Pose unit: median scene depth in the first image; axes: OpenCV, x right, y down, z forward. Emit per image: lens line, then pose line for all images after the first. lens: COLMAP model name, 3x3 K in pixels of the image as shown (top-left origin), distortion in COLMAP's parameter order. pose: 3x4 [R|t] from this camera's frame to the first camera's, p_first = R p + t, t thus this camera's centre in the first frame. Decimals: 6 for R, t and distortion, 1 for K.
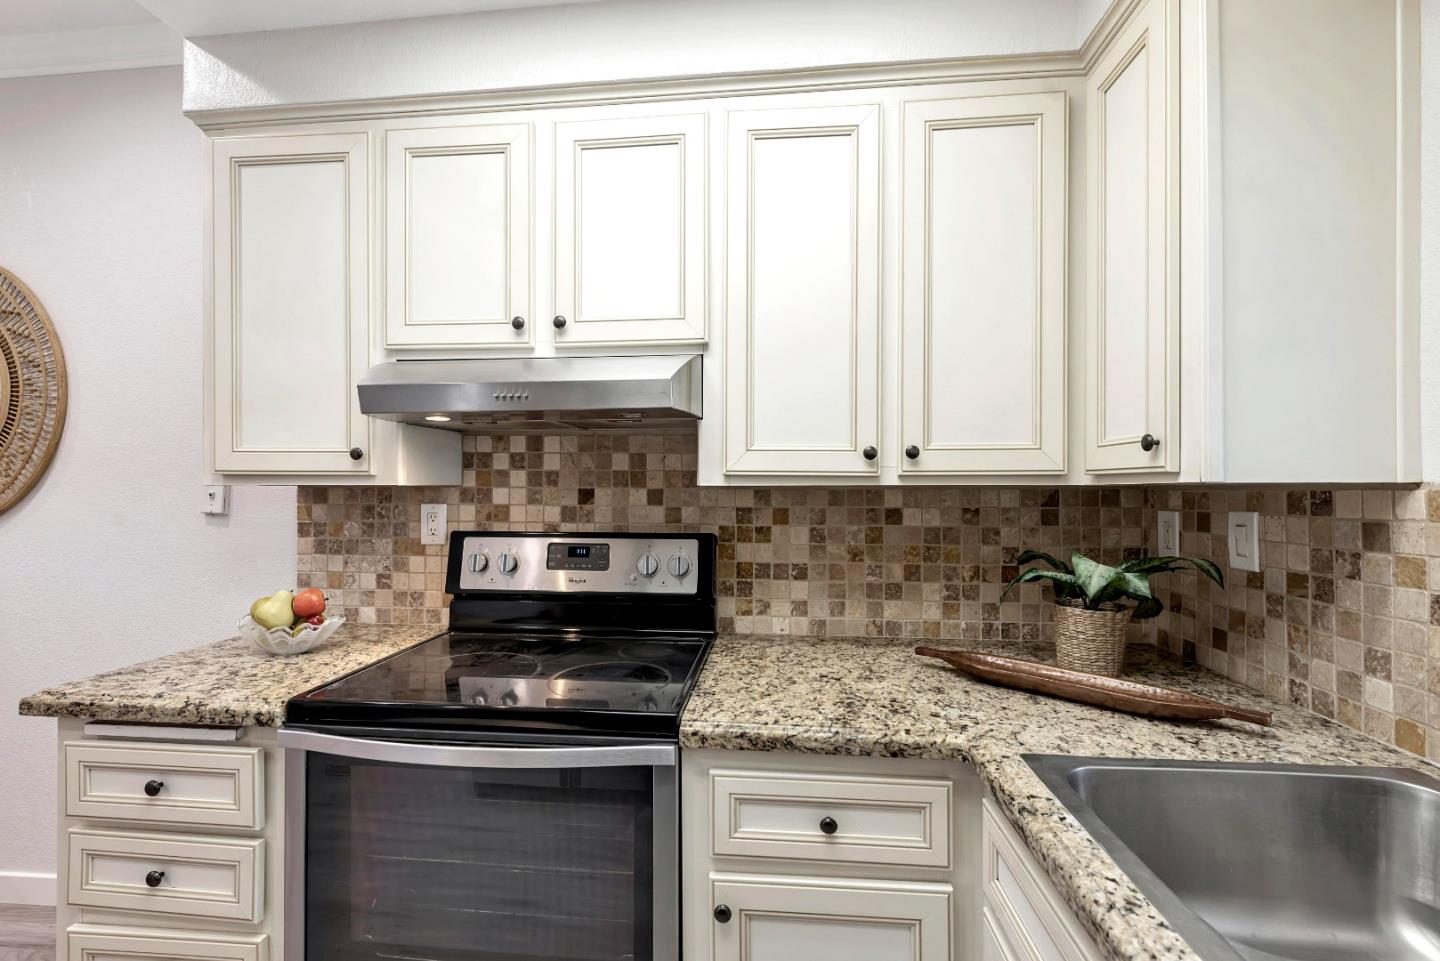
lens RADIAL K [[577.0, 0, 713.6], [0, 577.0, 487.2], [0, 0, 1]] dist [0.003020, 0.000173]
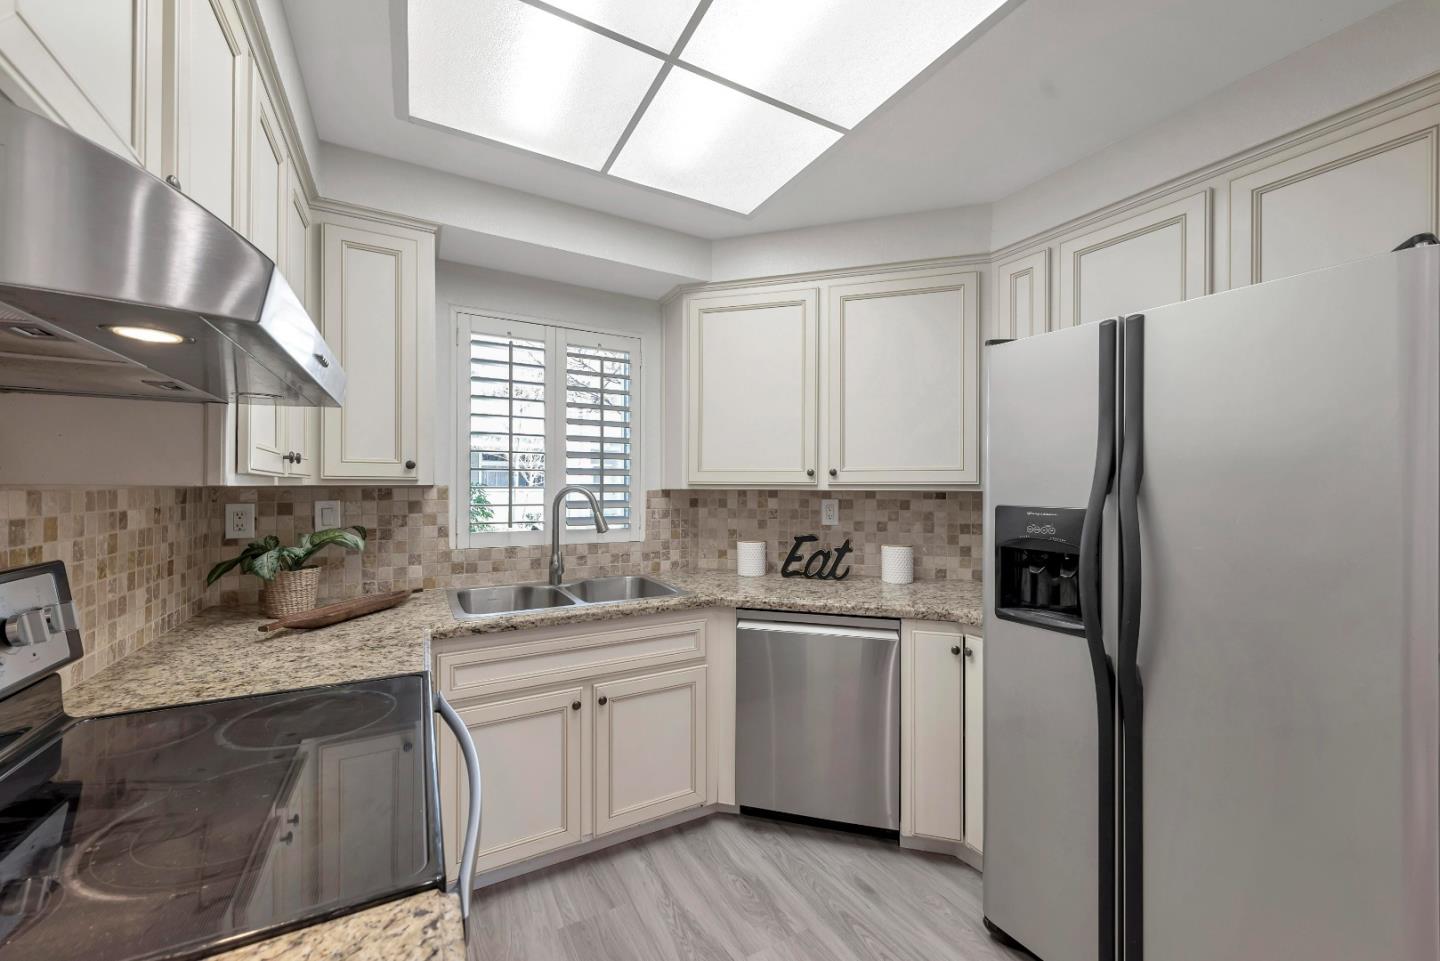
lens RADIAL K [[577.0, 0, 721.6], [0, 577.0, 484.1], [0, 0, 1]] dist [0.003020, 0.000173]
pose [[-0.555062, -0.000108, 0.831809, -1.406224], [-0.008338, 0.999950, -0.005434, -0.009410], [-0.831767, -0.009952, -0.555035, 1.124619]]
